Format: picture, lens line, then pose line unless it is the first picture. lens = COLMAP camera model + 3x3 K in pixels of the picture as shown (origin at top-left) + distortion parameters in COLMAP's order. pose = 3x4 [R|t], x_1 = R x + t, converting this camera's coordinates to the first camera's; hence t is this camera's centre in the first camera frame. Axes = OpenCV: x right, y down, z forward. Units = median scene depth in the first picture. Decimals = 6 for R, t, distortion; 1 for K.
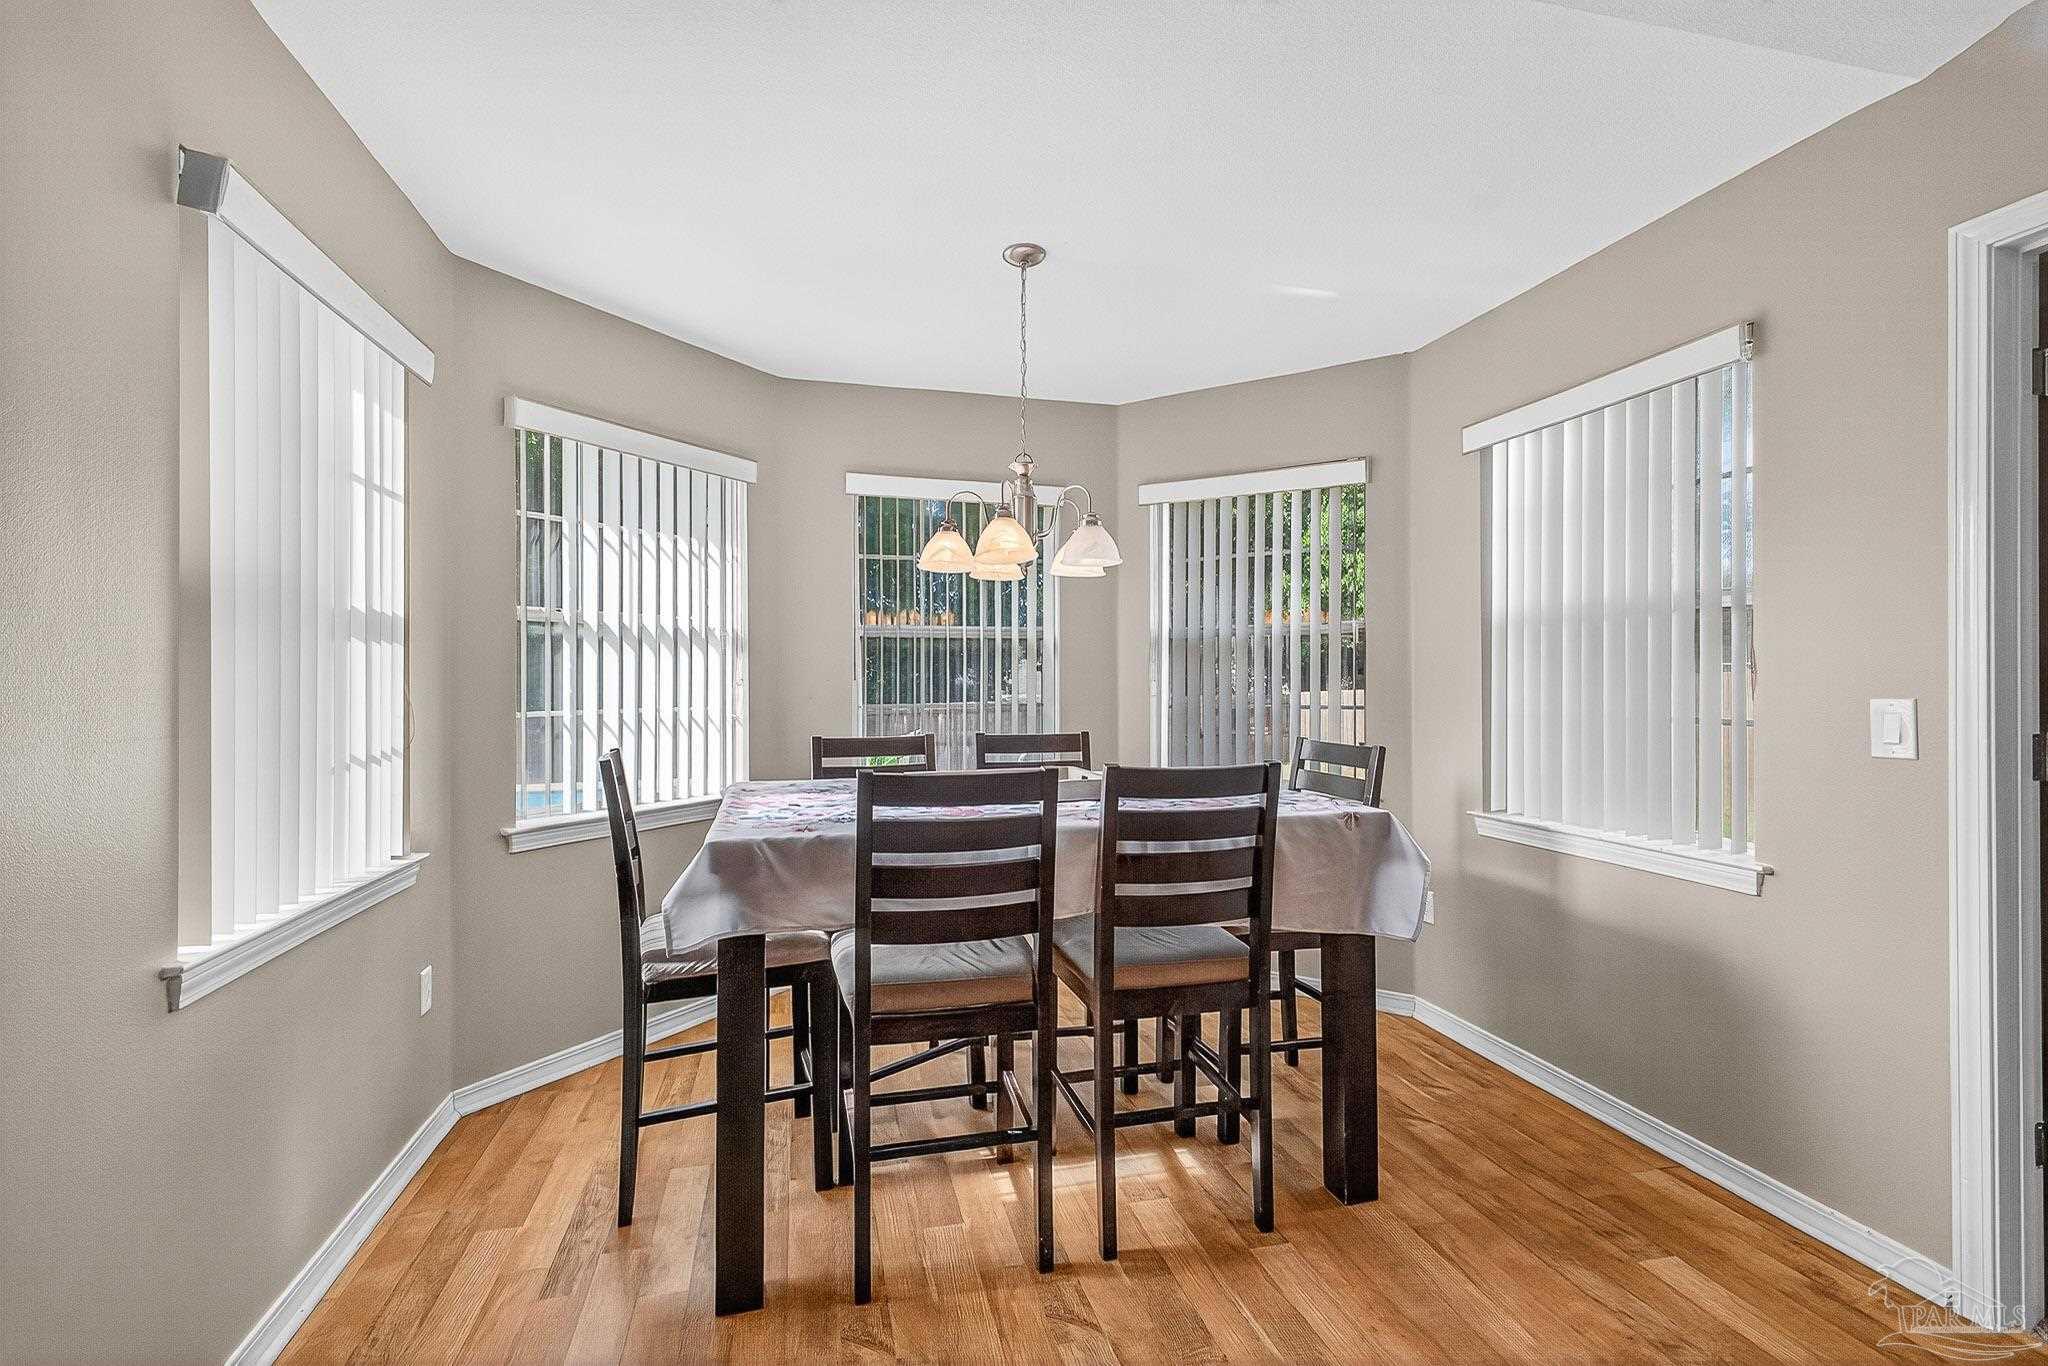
lens RADIAL K [[853.4, 0, 1008.5], [0, 853.4, 666.7], [0, 0, 1]] dist [0.007488, -0.000662]
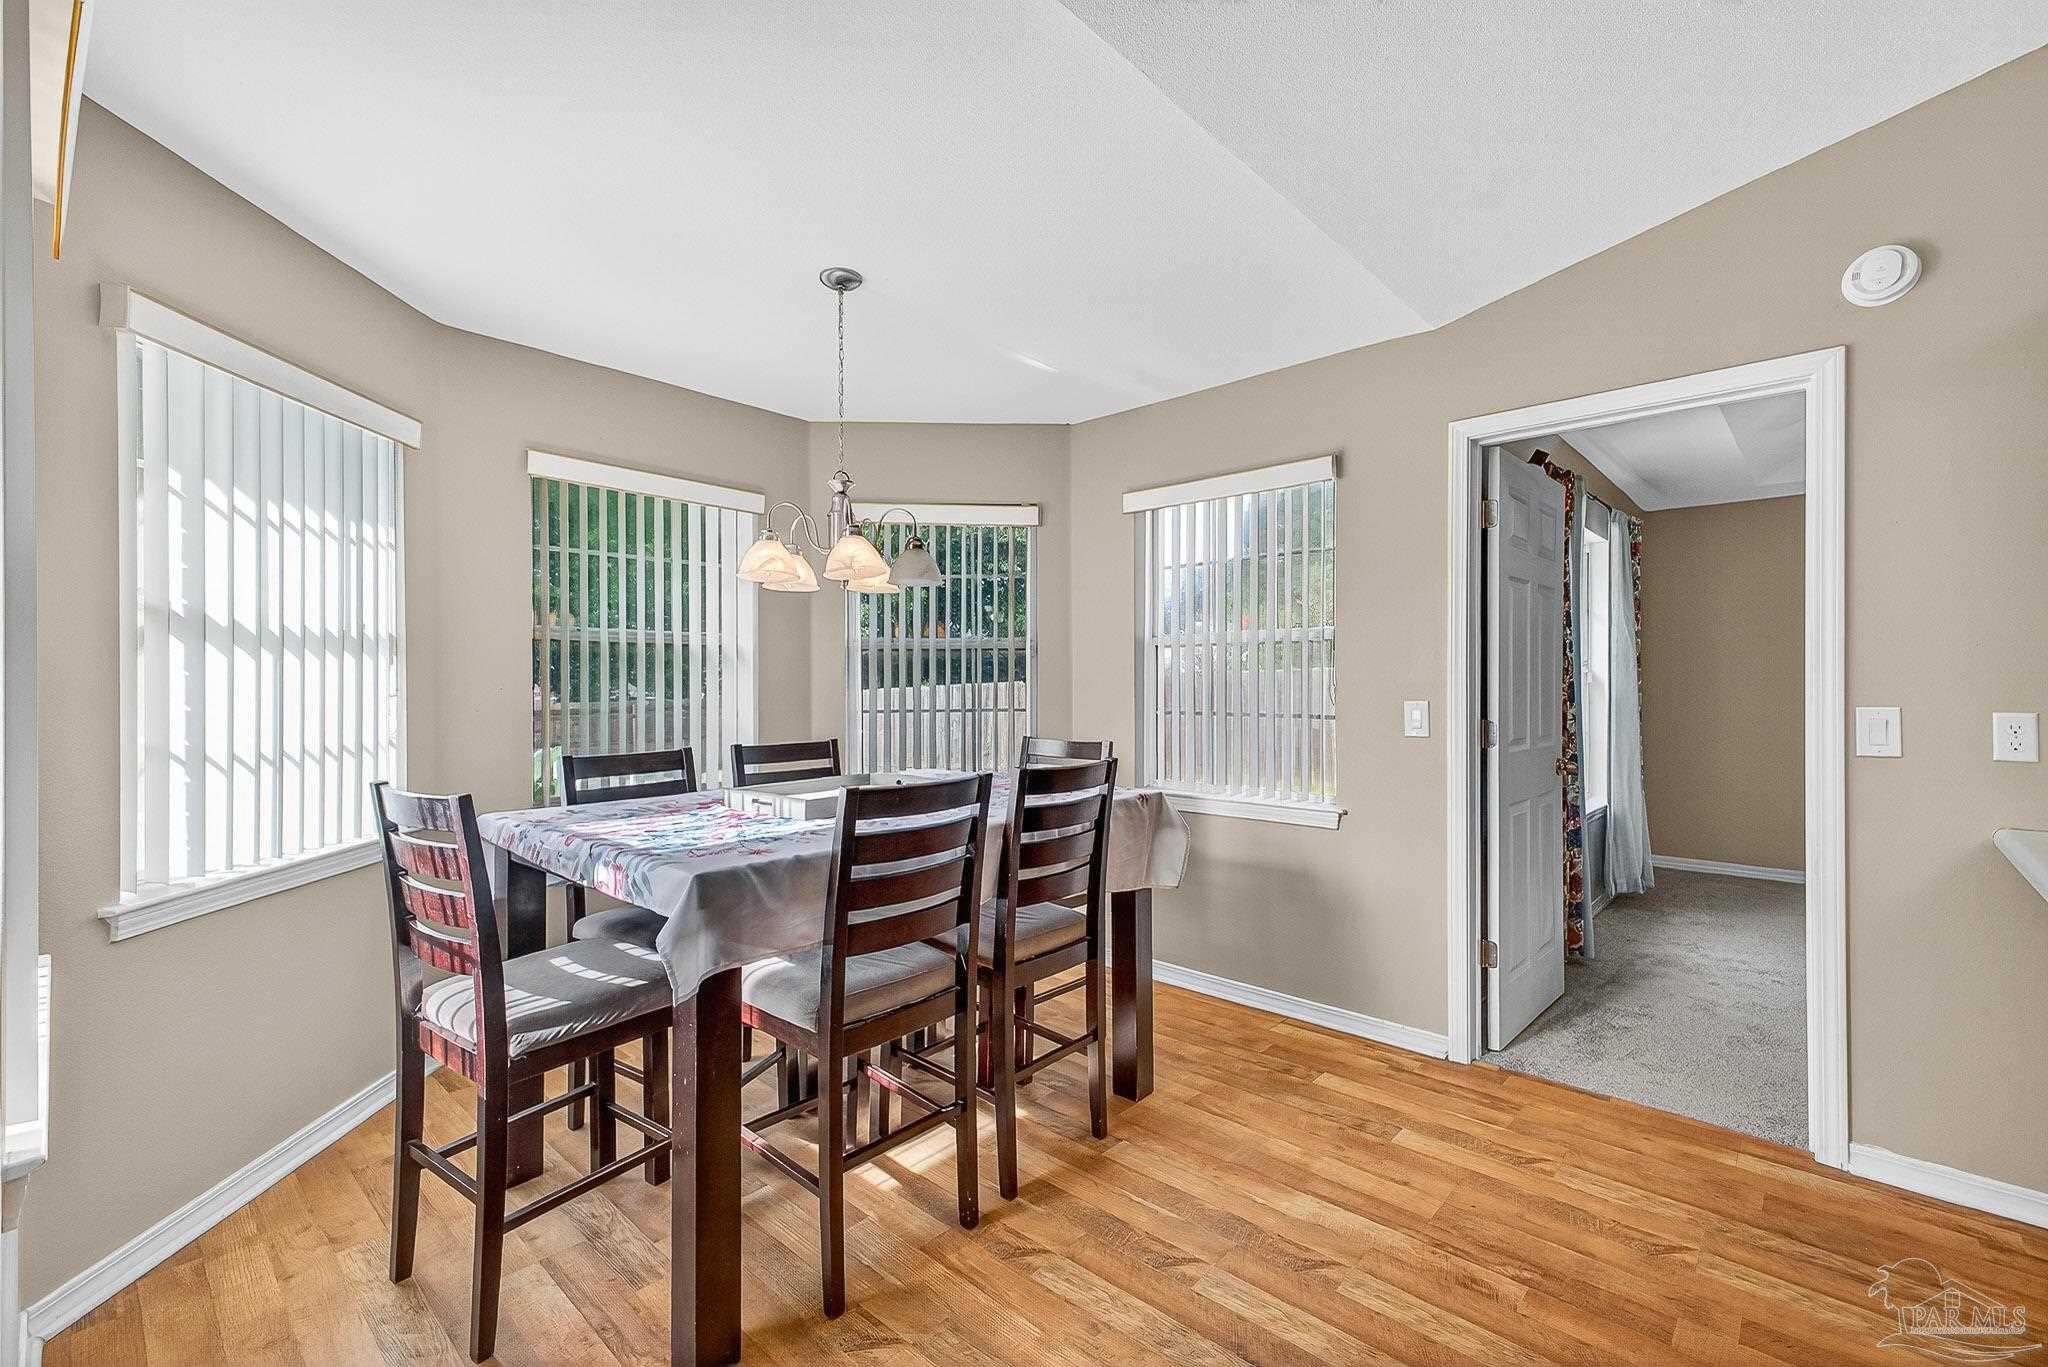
lens RADIAL K [[805.8, 0, 1021.6], [0, 805.8, 670.8], [0, 0, 1]] dist [0.006305, -0.000115]
pose [[0.854923, 0.006524, 0.518714, -0.391537], [-0.006718, 0.999976, -0.001504, -0.010733], [-0.518711, -0.002199, 0.854947, 0.064407]]
